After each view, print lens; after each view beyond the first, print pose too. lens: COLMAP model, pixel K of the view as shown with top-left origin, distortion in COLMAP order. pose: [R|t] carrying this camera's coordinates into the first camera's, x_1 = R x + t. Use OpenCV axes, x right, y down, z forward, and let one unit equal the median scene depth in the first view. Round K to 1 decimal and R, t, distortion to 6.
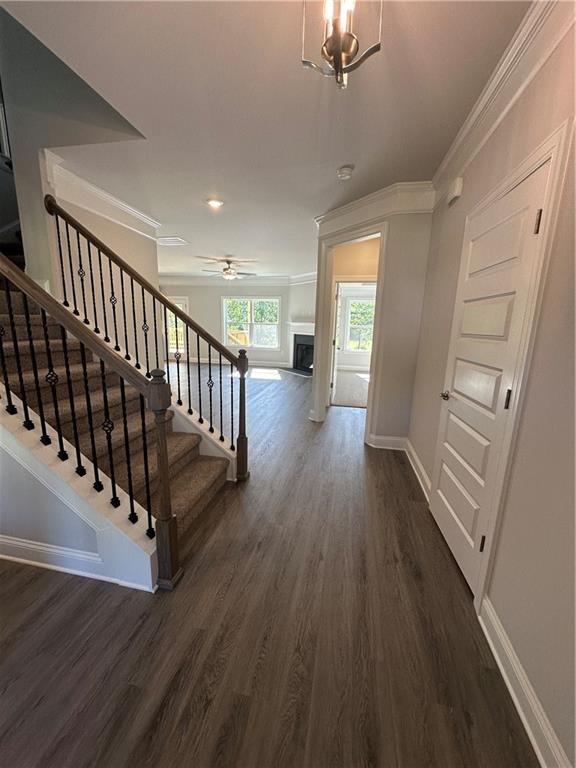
lens RADIAL K [[302.6, 0, 290.1], [0, 302.6, 382.7], [0, 0, 1]] dist [0.011200, 0.000219]
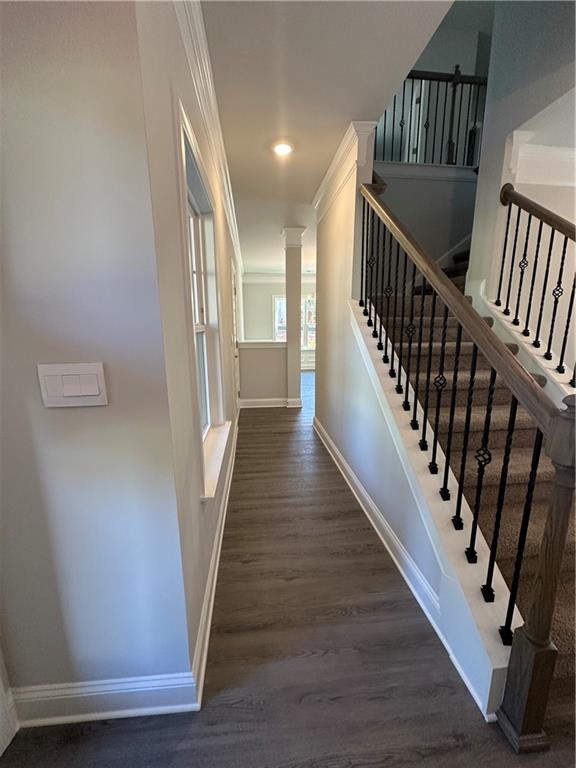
lens RADIAL K [[306.1, 0, 283.9], [0, 306.1, 383.0], [0, 0, 1]] dist [-0.000560, -0.000381]
pose [[0.289927, 0.150821, -0.945090, -0.056196], [-0.169993, 0.979918, 0.104230, -0.027725], [0.941830, 0.130440, 0.309743, 0.274504]]
